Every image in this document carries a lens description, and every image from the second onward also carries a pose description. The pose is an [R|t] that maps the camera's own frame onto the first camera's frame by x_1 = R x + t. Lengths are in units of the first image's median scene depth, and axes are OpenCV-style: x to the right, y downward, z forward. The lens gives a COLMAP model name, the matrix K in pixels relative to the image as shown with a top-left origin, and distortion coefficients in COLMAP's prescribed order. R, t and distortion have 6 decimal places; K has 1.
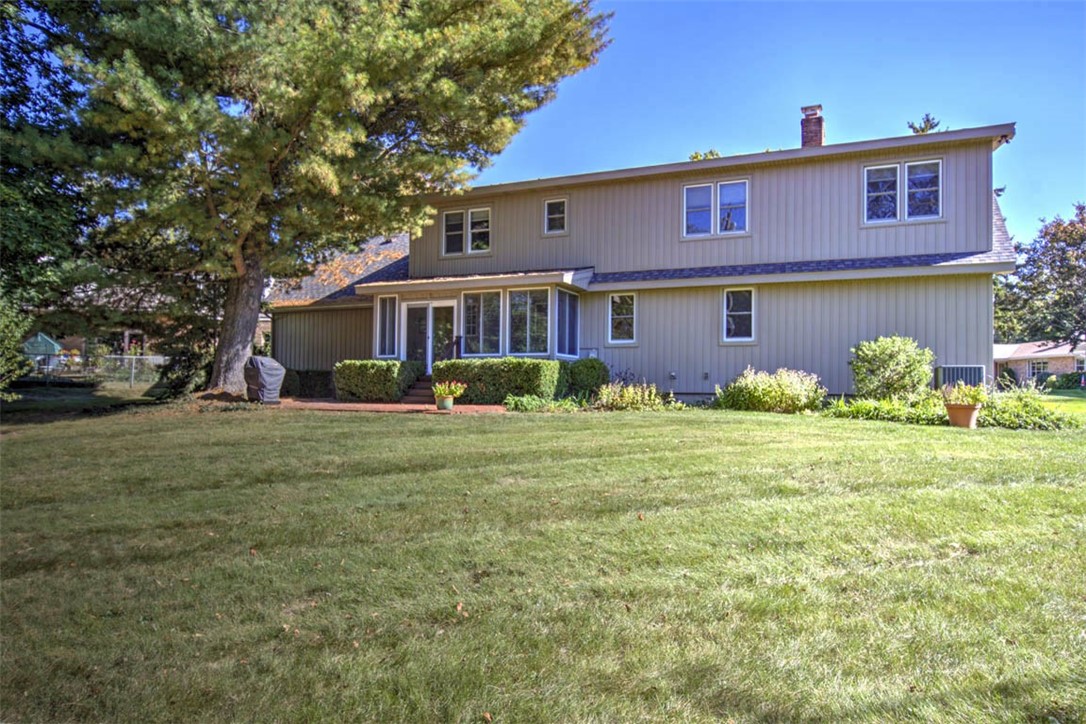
lens RADIAL K [[733.1, 0, 543.0], [0, 733.1, 362.0], [0, 0, 1]] dist [0.003420, 0.003982]
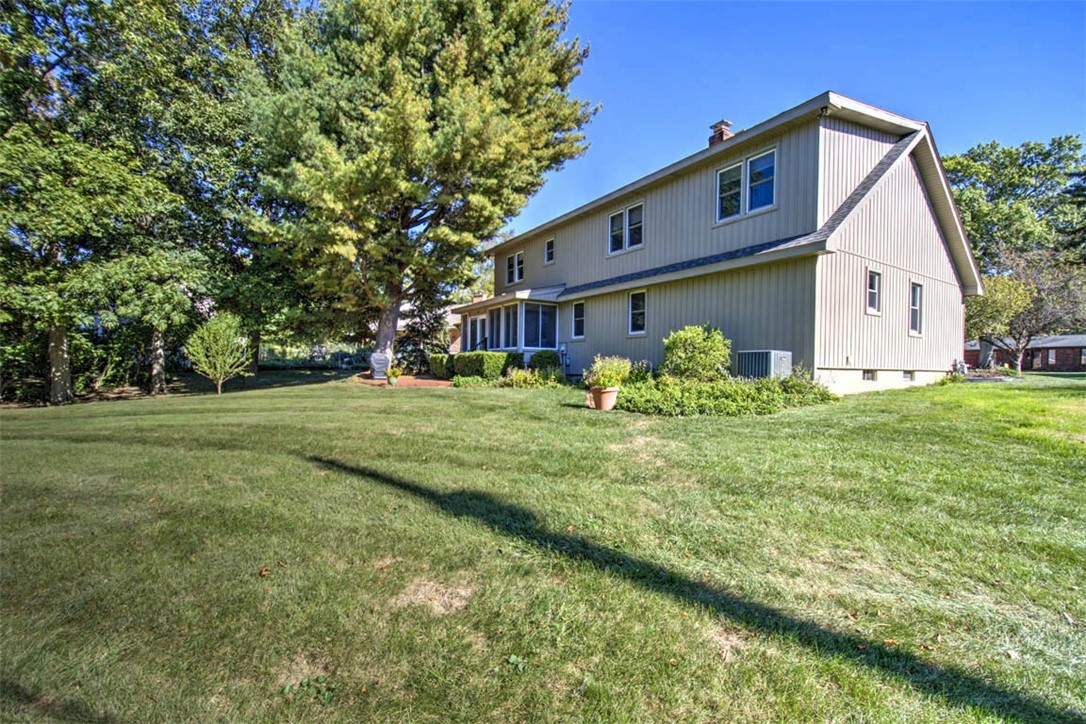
lens RADIAL K [[484.6, 0, 543.0], [0, 484.6, 362.0], [0, 0, 1]] dist [0.004242, 0.000402]
pose [[0.830223, -0.007696, -0.557378, 0.602883], [0.014560, 0.999863, 0.007881, 0.010418], [0.557240, -0.014658, 0.830222, 0.235791]]
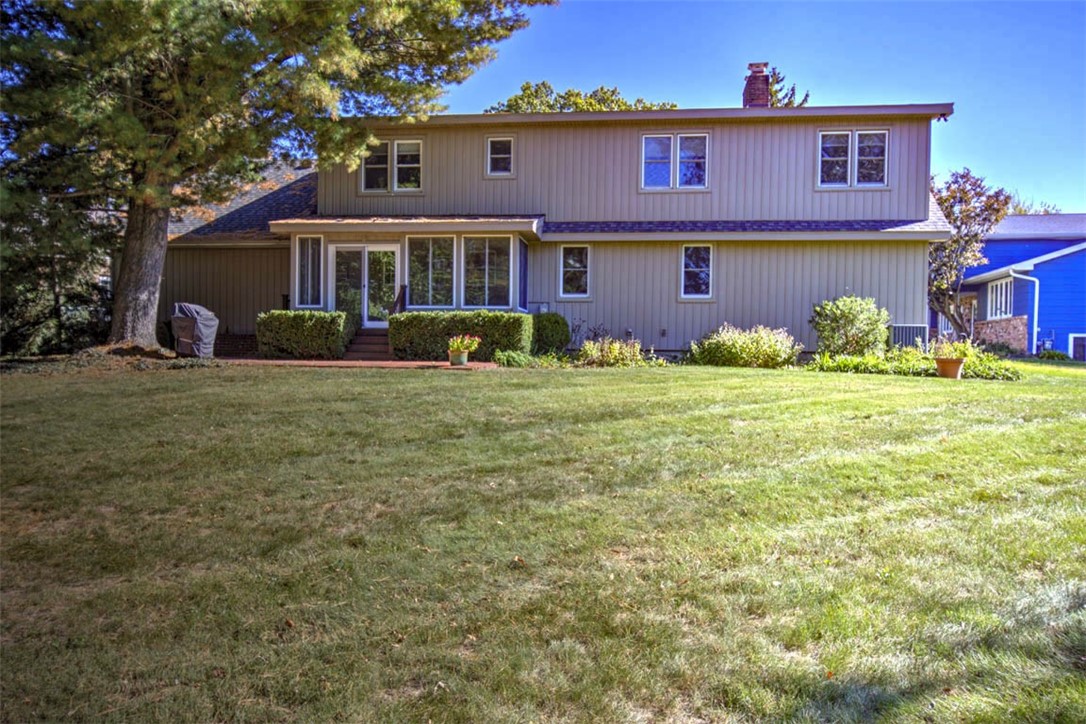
lens RADIAL K [[856.6, 0, 543.0], [0, 856.6, 362.0], [0, 0, 1]] dist [0.026887, -0.005458]
pose [[0.954949, -0.000748, 0.296769, -0.284261], [-0.014415, 0.998699, 0.048904, 0.004772], [-0.296419, -0.050979, 0.953696, -0.055314]]
